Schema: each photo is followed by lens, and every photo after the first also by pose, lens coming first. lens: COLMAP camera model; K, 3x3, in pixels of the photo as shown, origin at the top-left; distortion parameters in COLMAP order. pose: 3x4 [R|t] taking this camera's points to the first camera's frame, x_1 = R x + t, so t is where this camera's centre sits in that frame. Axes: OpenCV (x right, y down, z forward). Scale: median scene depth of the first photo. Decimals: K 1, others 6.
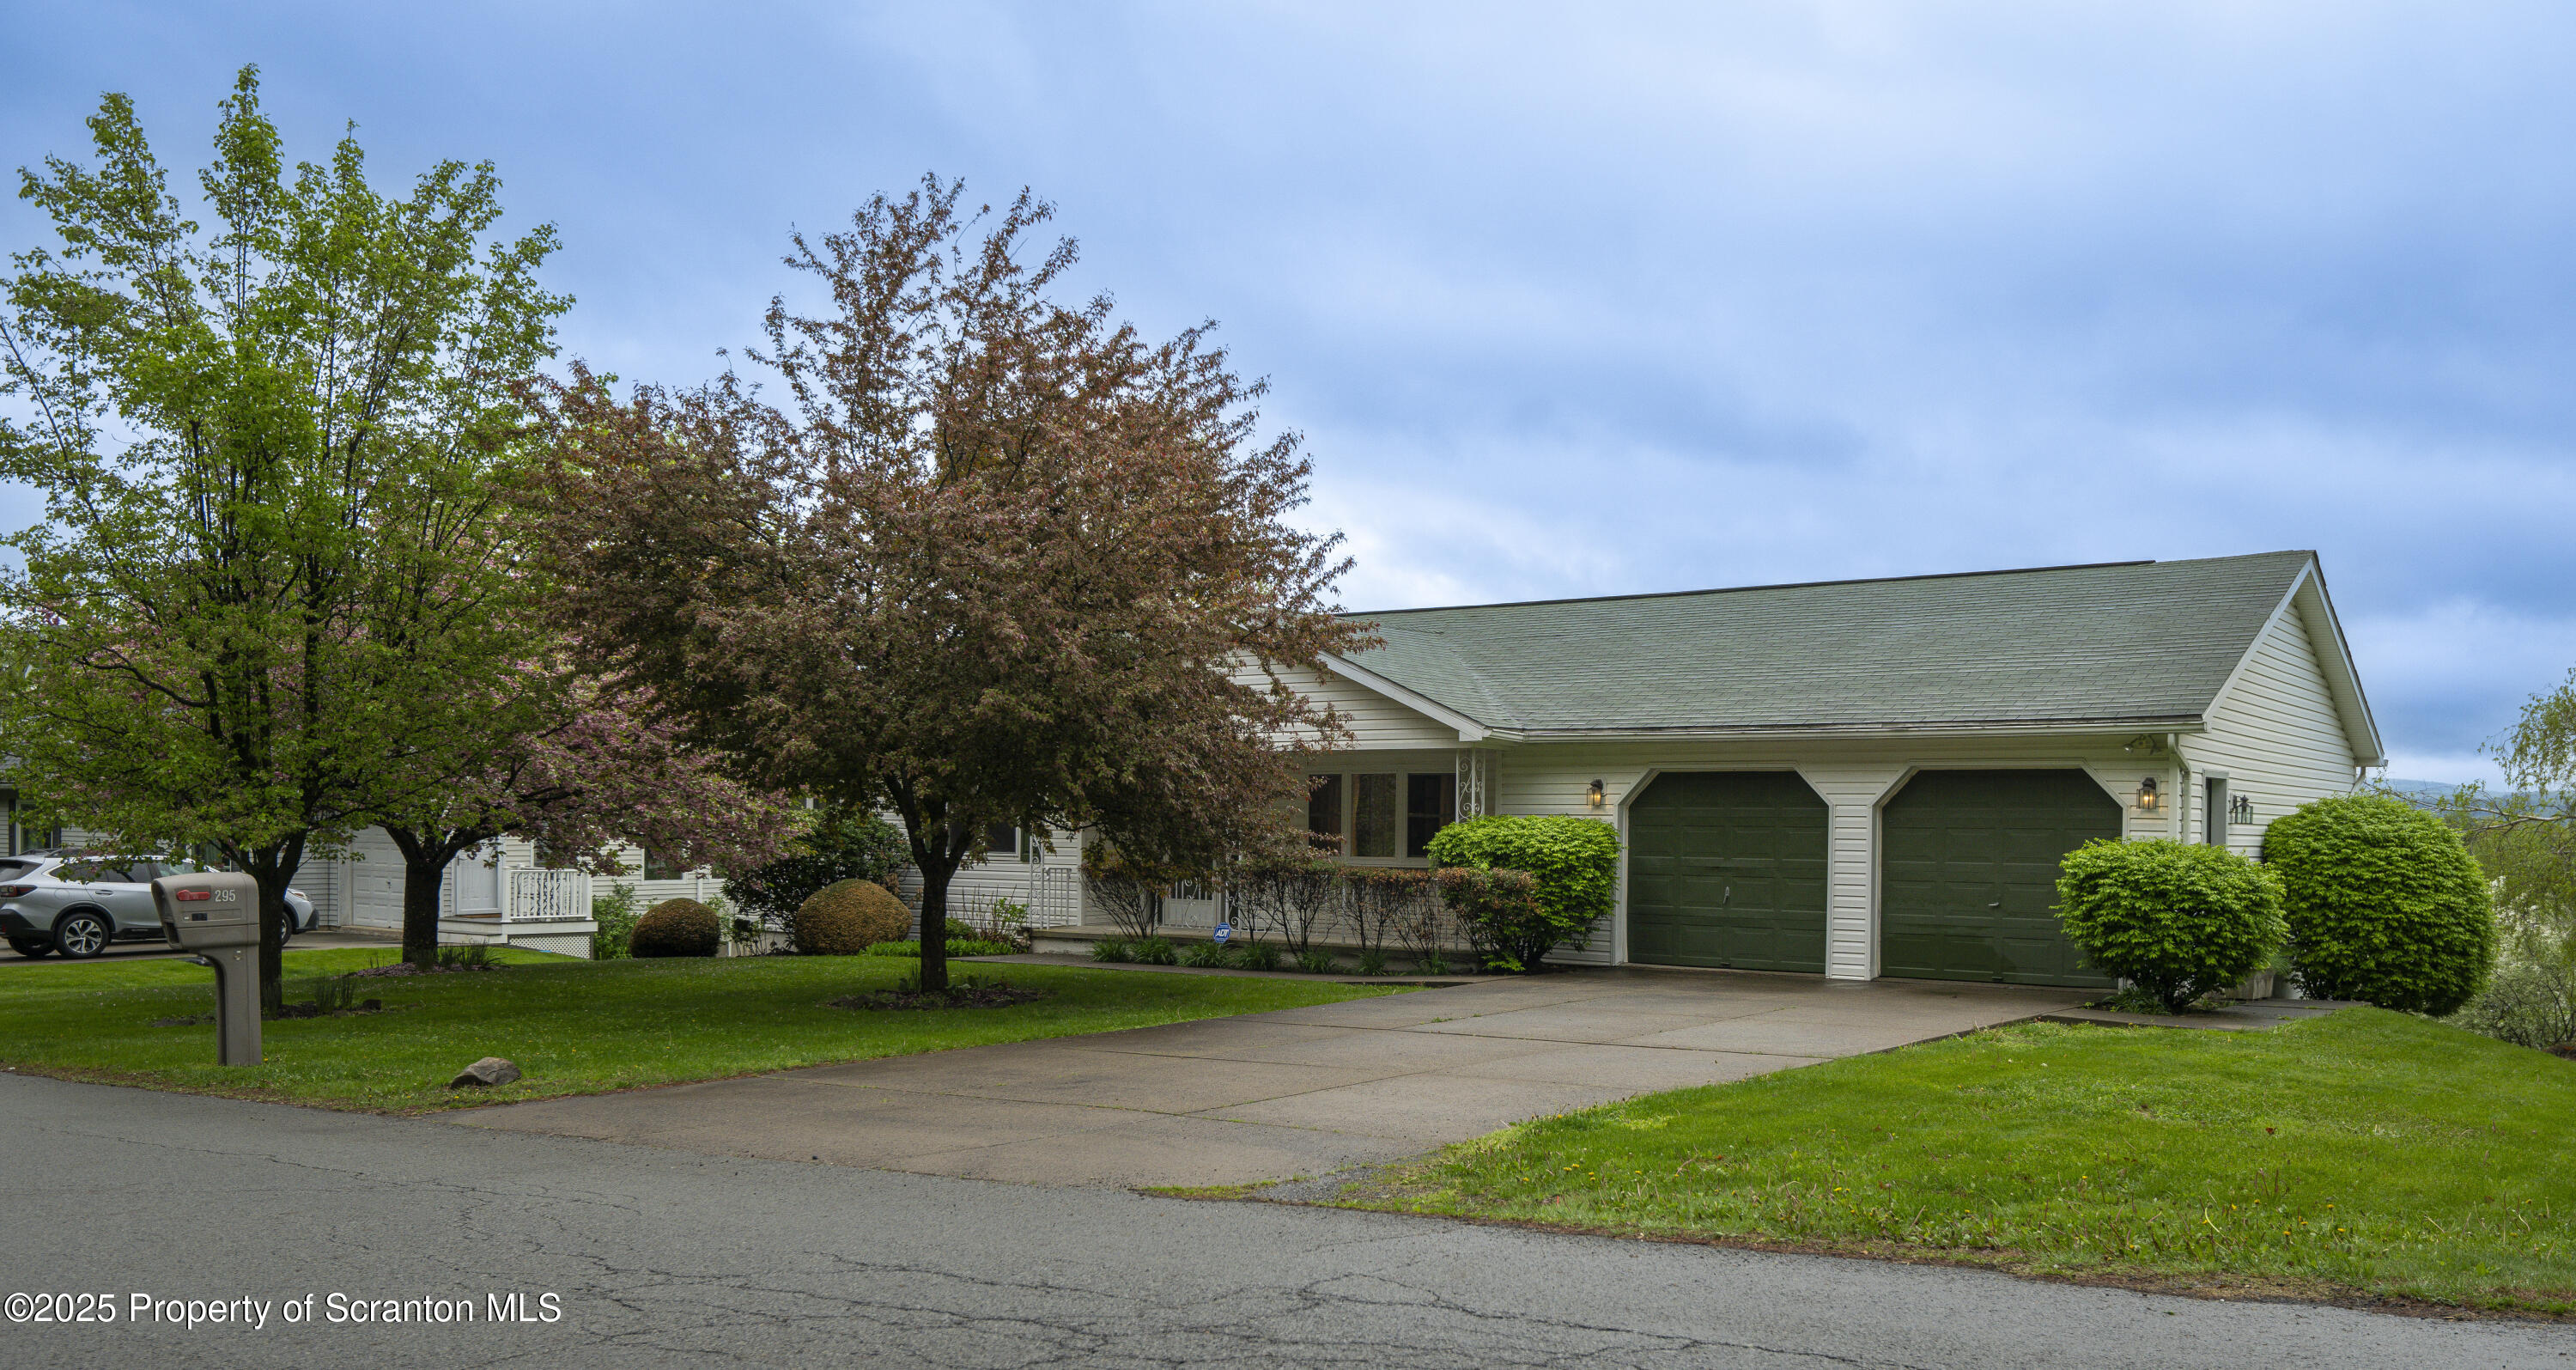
lens RADIAL K [[1972.1, 0, 1288.0], [0, 1972.1, 685.0], [0, 0, 1]] dist [-0.001362, 0.000453]
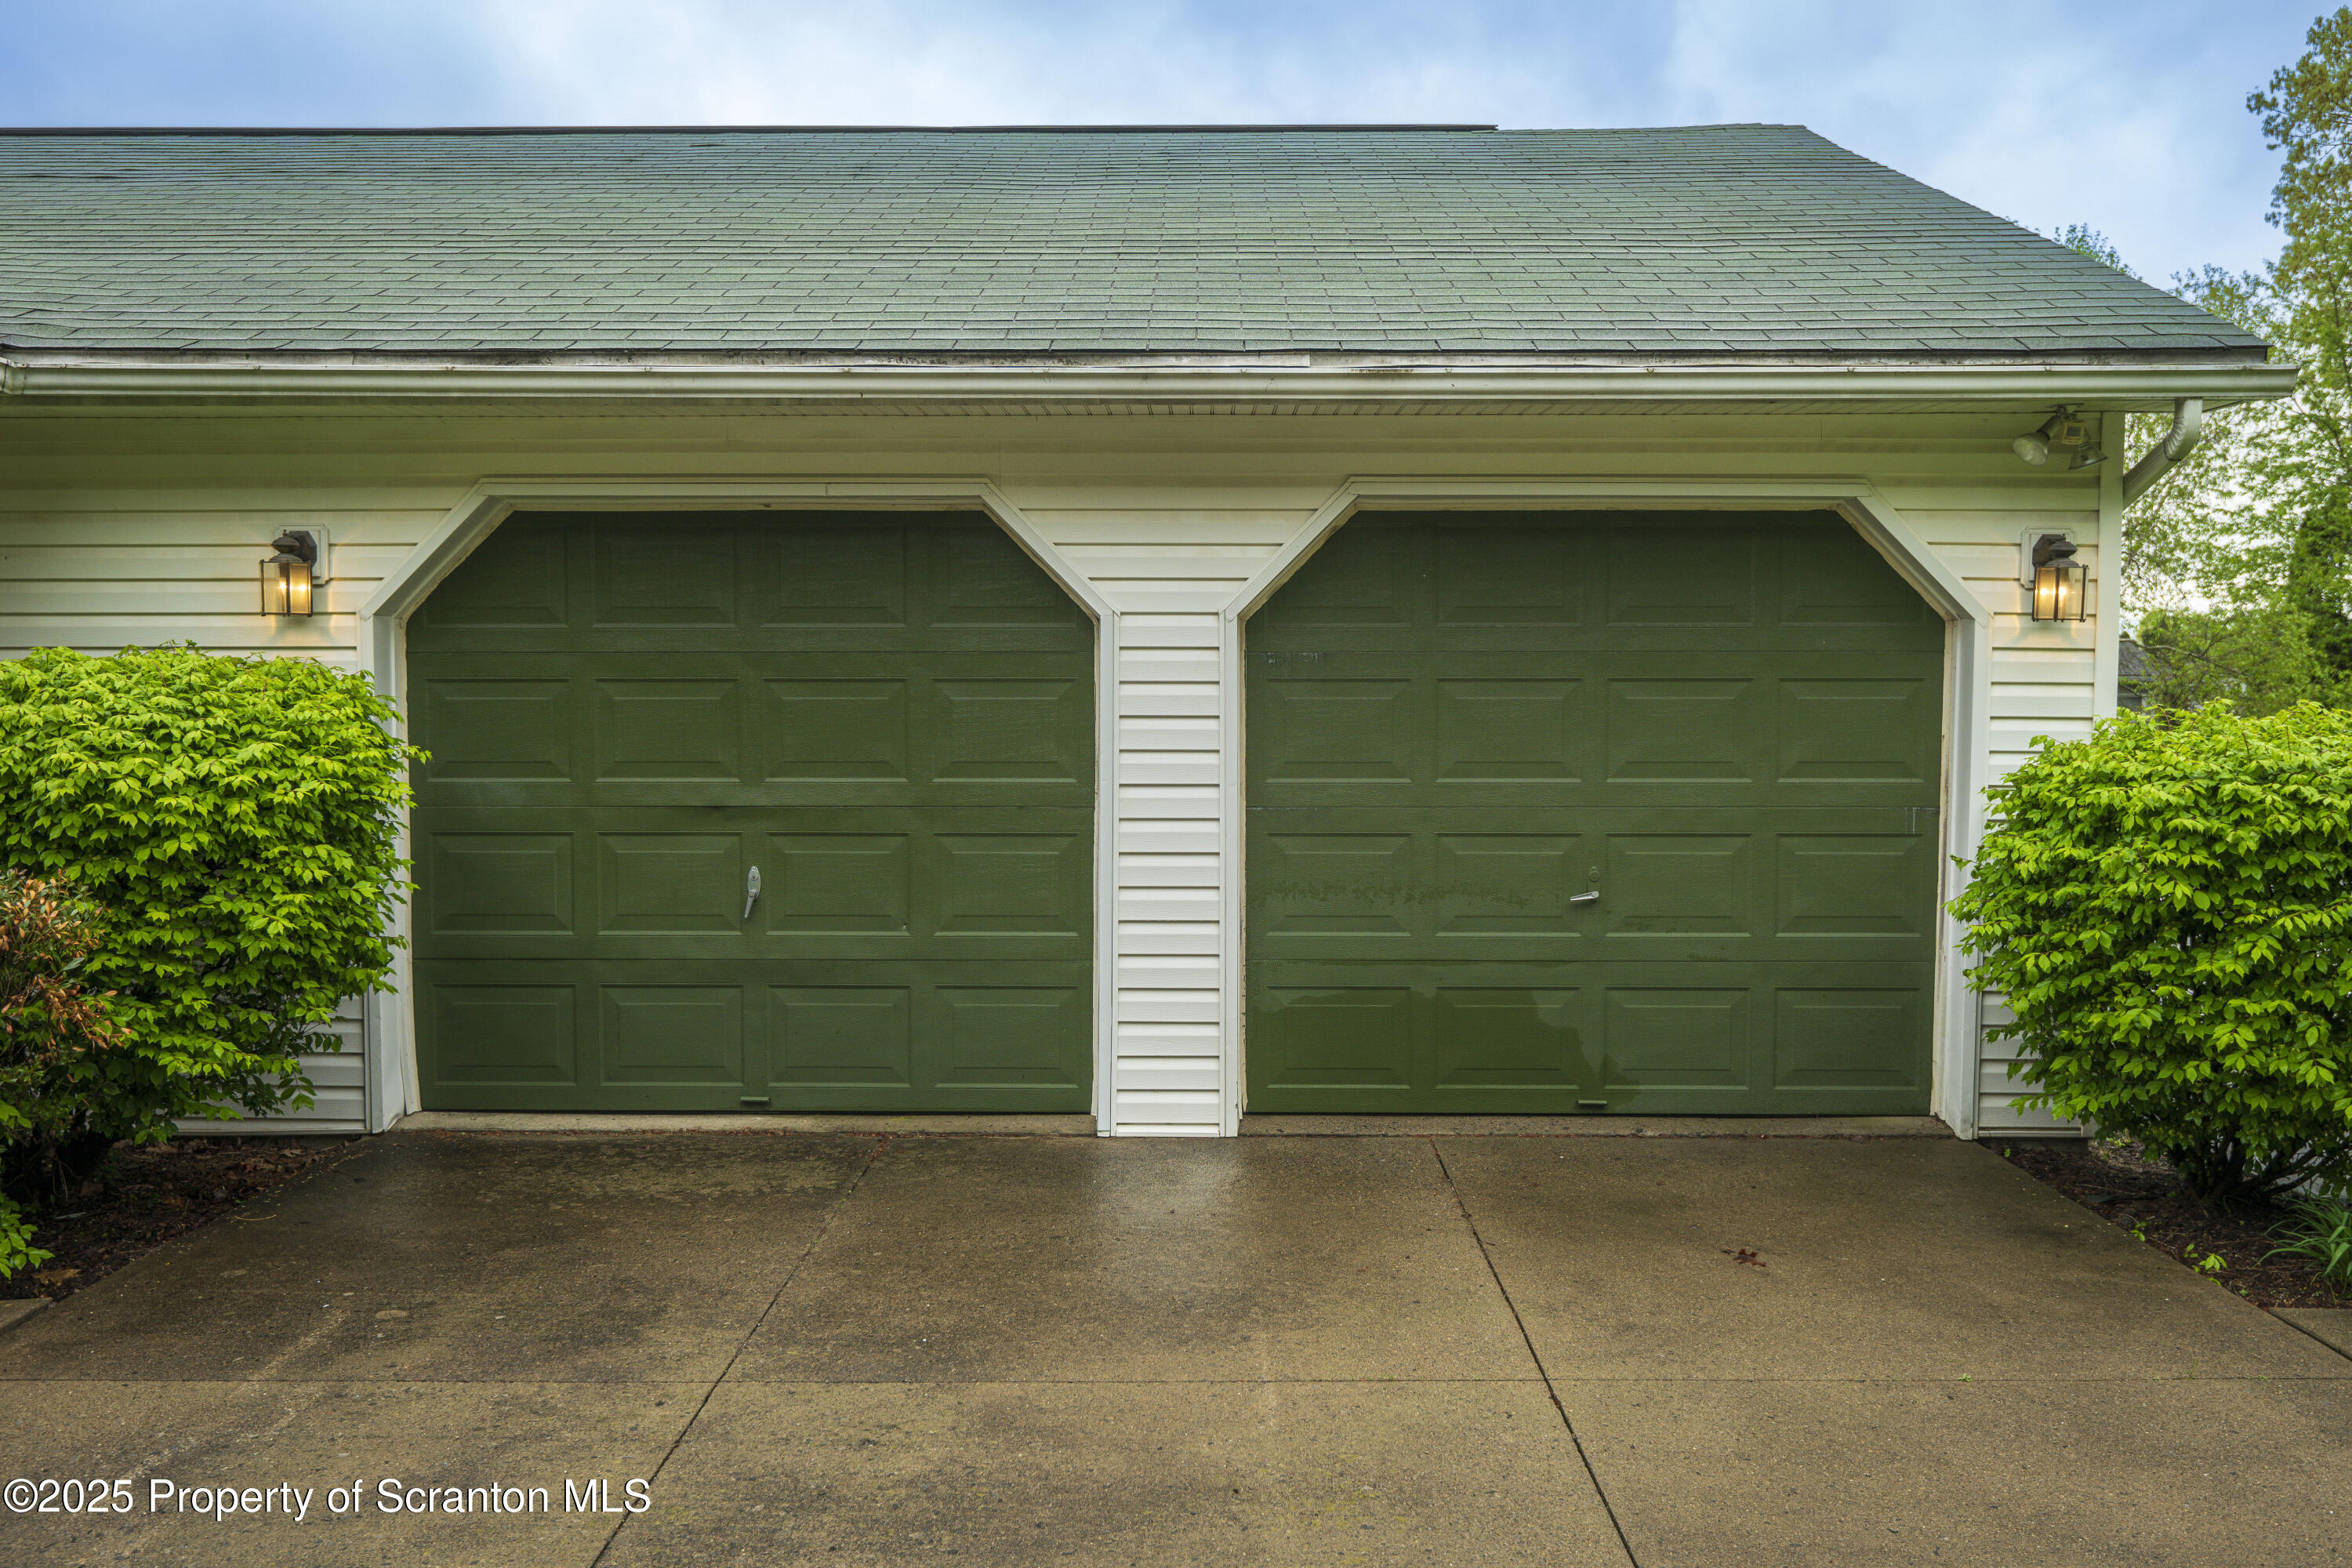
lens RADIAL K [[1926.9, 0, 1185.3], [0, 1926.9, 812.2], [0, 0, 1]] dist [0.003336, 0.004238]
pose [[0.789686, -0.054703, 0.611067, 0.086780], [-0.035563, 0.990261, 0.134607, 0.049079], [-0.612480, -0.128028, 0.780050, 0.724462]]
